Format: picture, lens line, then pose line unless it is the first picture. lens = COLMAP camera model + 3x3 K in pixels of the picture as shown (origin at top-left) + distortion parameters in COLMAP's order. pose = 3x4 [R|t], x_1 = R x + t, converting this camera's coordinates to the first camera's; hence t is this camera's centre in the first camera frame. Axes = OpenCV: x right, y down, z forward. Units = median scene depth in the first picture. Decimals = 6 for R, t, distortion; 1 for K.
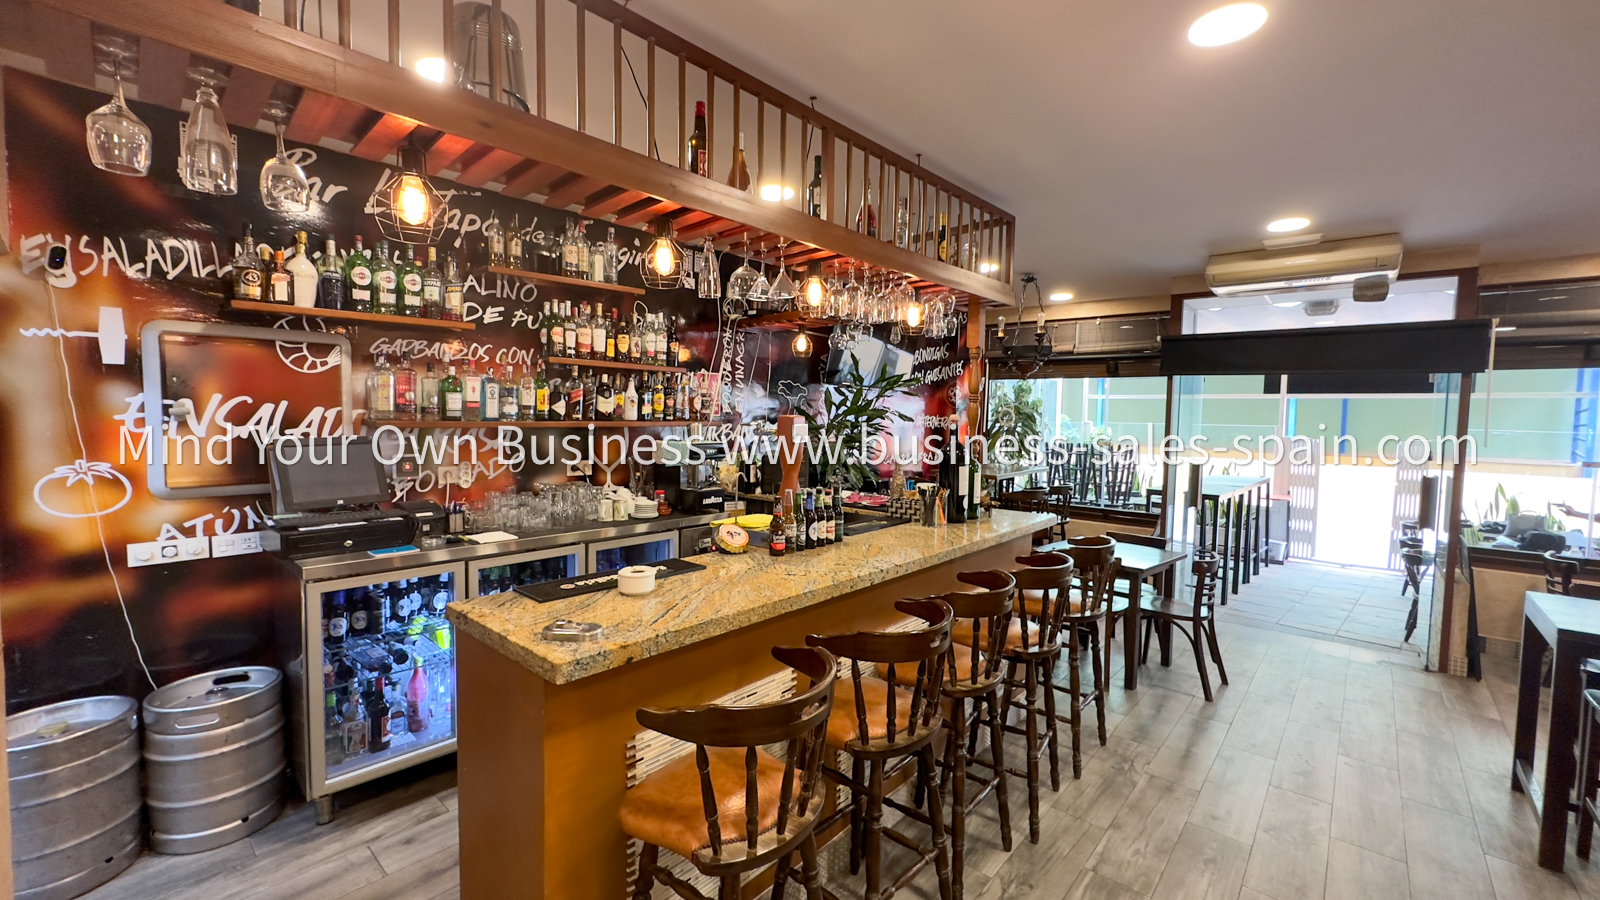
lens RADIAL K [[645.3, 0, 797.7], [0, 645.3, 449.9], [0, 0, 1]] dist [-0.000511, 0.000253]
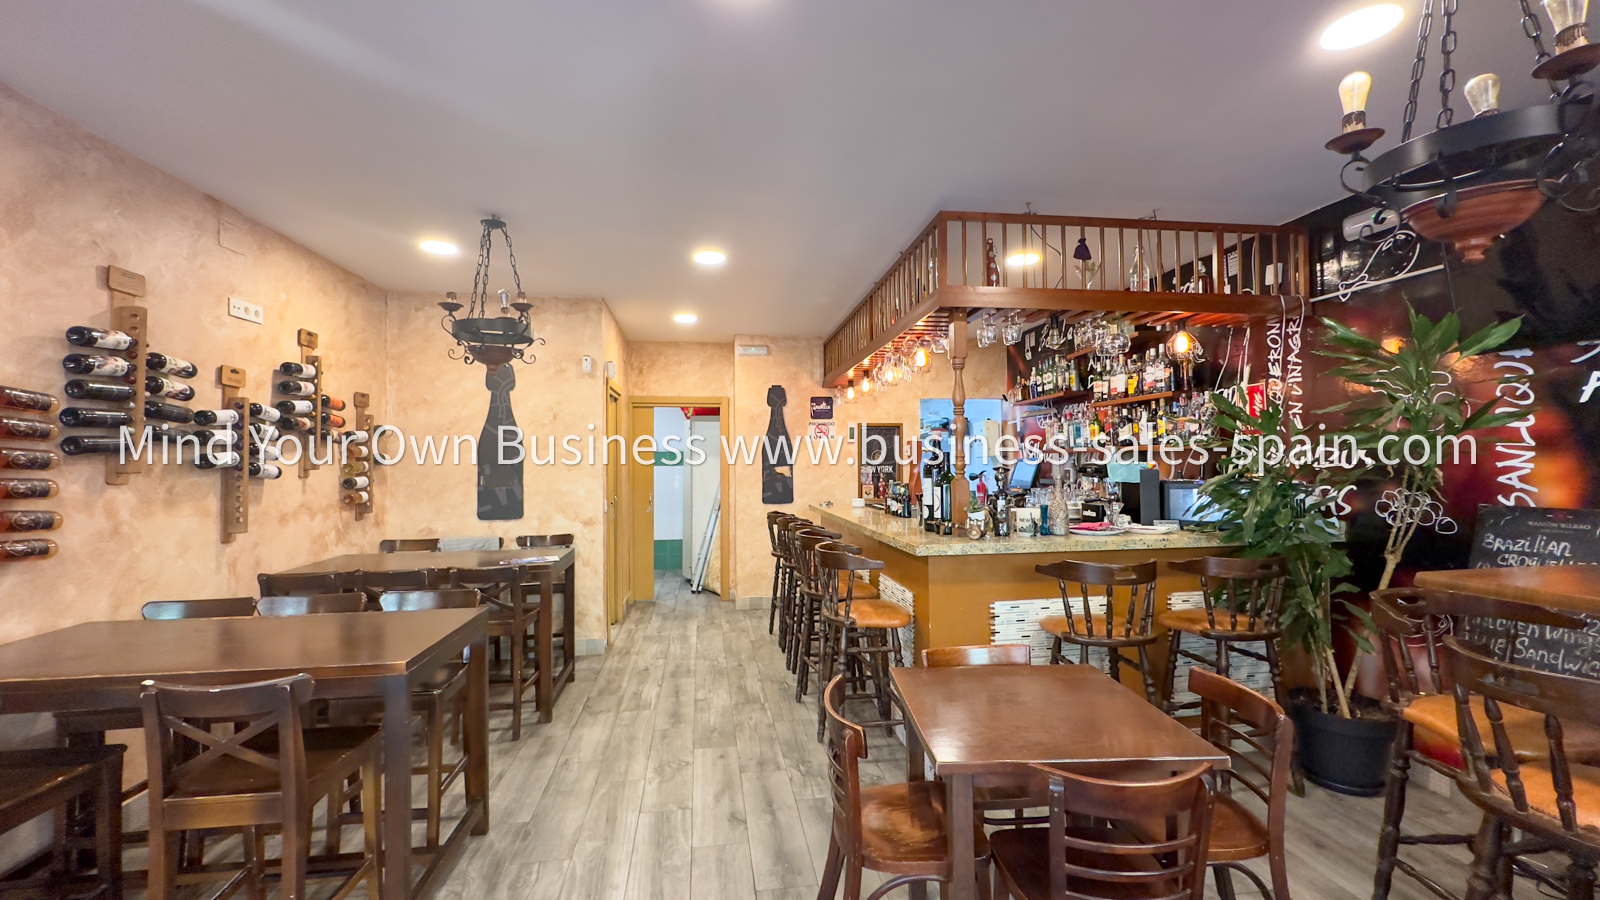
lens RADIAL K [[645.3, 0, 797.7], [0, 645.3, 449.9], [0, 0, 1]] dist [-0.000511, 0.000253]
pose [[-0.640676, -0.026140, -0.767366, 1.272234], [-0.046047, 0.998930, 0.004417, -0.017563], [0.766429, 0.038164, -0.641194, 1.582501]]
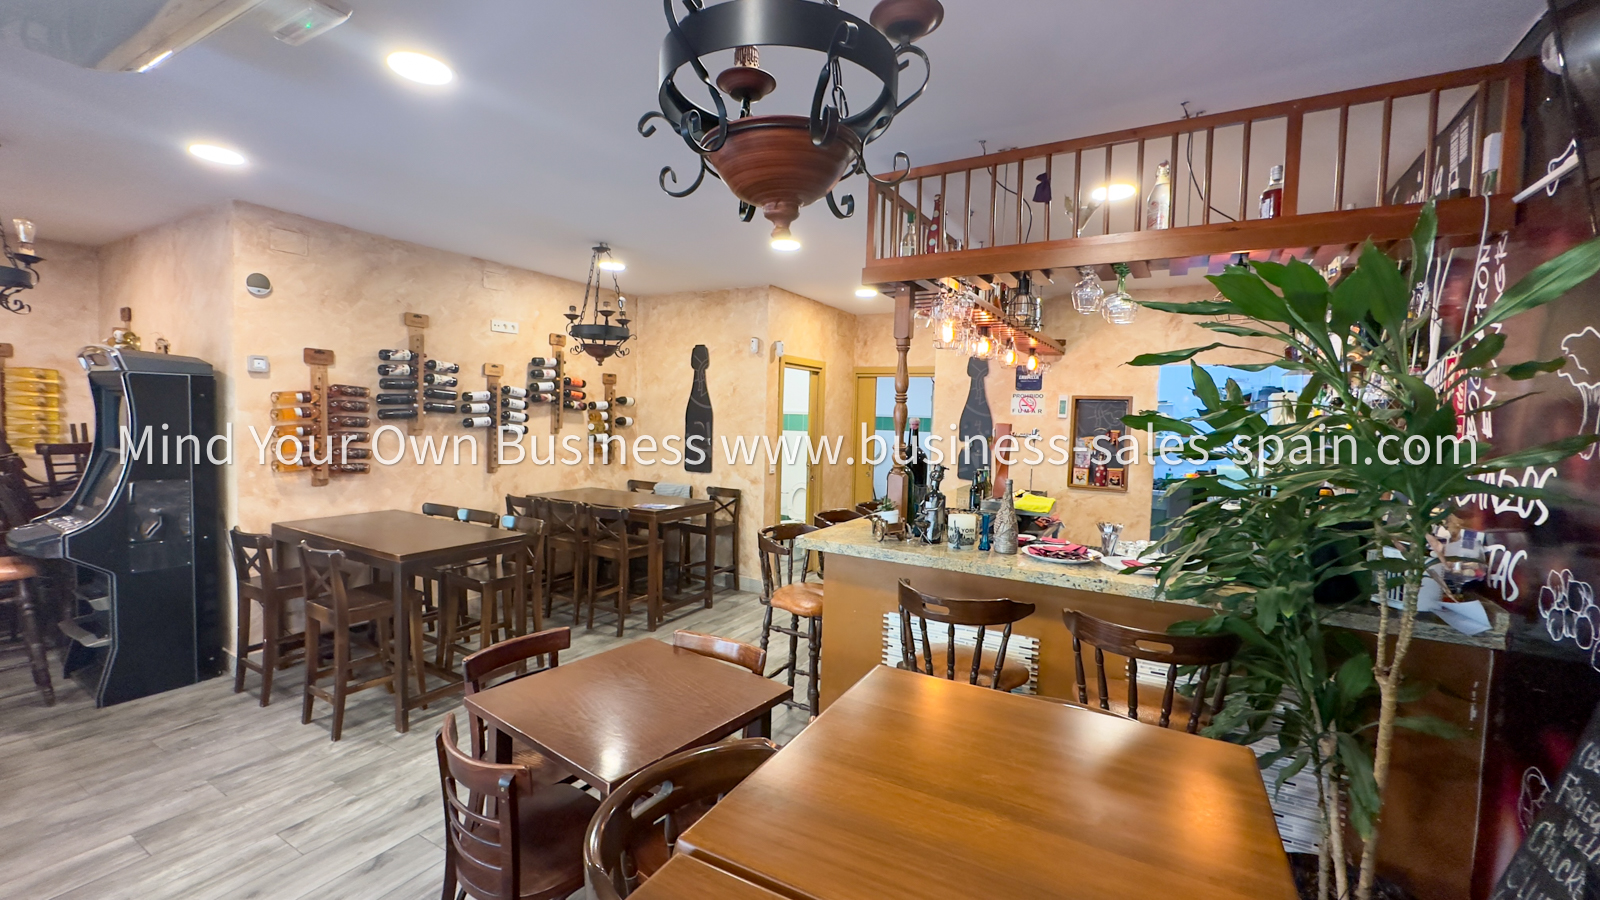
lens RADIAL K [[645.3, 0, 797.7], [0, 645.3, 449.9], [0, 0, 1]] dist [-0.000511, 0.000253]
pose [[-0.978273, -0.033512, -0.204595, 0.639148], [-0.056636, 0.992511, 0.108236, -0.106459], [0.199435, 0.117471, -0.972844, 2.002249]]
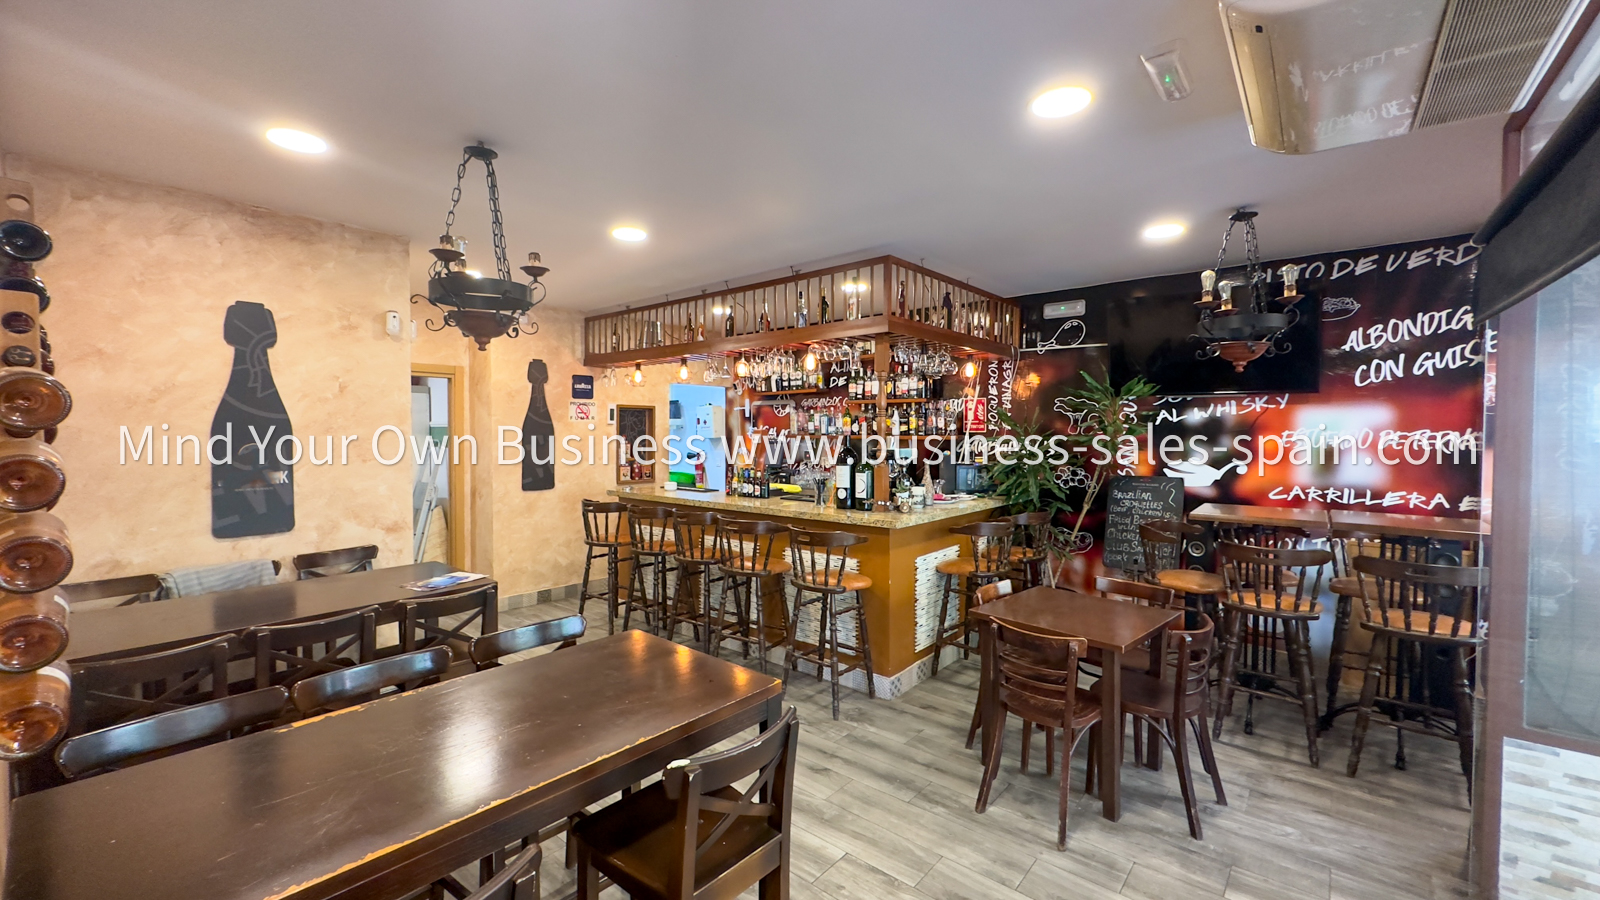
lens RADIAL K [[645.3, 0, 797.7], [0, 645.3, 449.9], [0, 0, 1]] dist [-0.000511, 0.000253]
pose [[0.029169, 0.013117, -0.999488, 1.629848], [-0.059903, 0.998140, 0.011351, -0.017329], [0.997778, 0.059541, 0.029900, 0.900094]]
